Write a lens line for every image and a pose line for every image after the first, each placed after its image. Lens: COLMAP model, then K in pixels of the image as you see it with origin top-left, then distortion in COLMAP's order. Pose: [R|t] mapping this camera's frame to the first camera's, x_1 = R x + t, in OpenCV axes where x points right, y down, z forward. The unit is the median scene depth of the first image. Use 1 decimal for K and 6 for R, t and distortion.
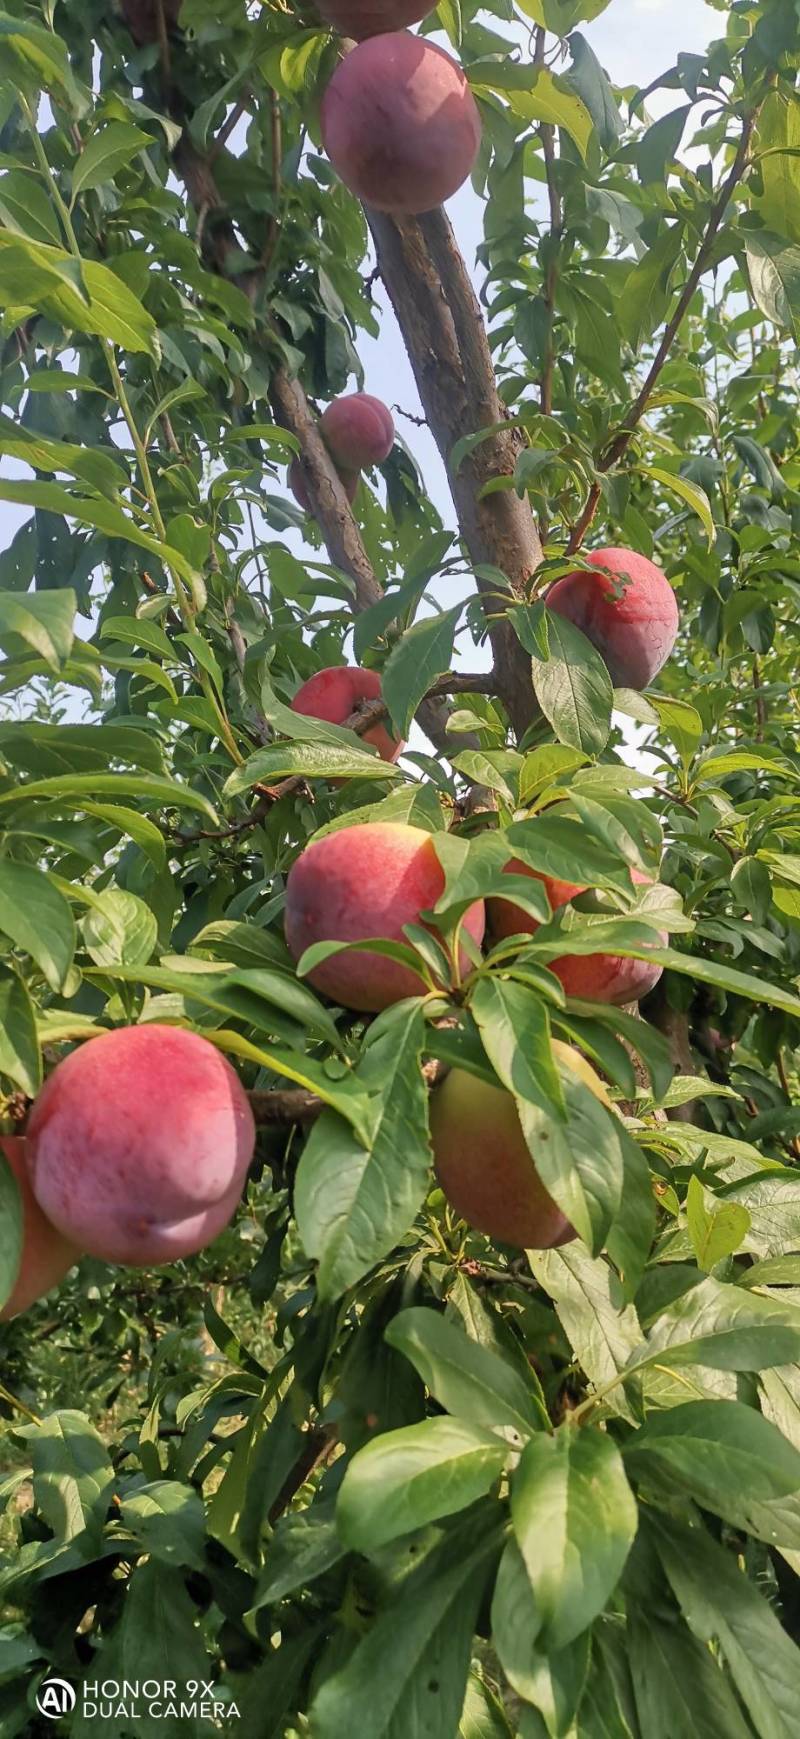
lens RADIAL K [[1275.1, 0, 400.0], [0, 1275.1, 869.5], [0, 0, 1]] dist [-0.002150, 0.003503]
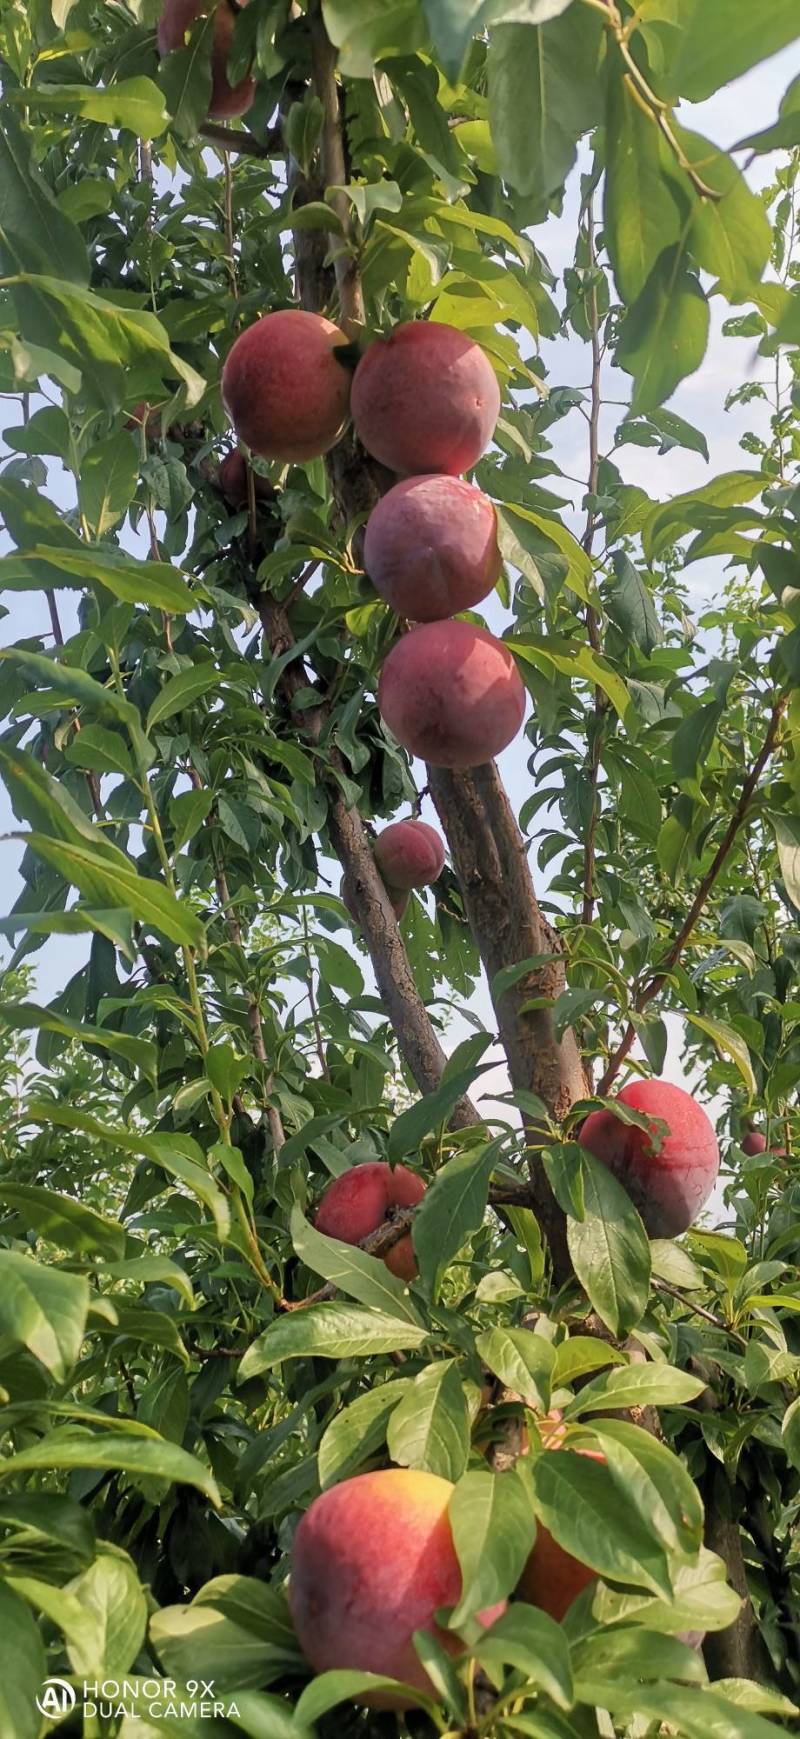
lens RADIAL K [[1265.9, 0, 400.0], [0, 1265.9, 869.5], [0, 0, 1]] dist [0.007621, 0.004371]
pose [[0.998462, 0.035501, -0.042586, 0.007286], [-0.044692, 0.969917, -0.239300, -0.172472], [0.032809, 0.240835, 0.970011, -0.005886]]
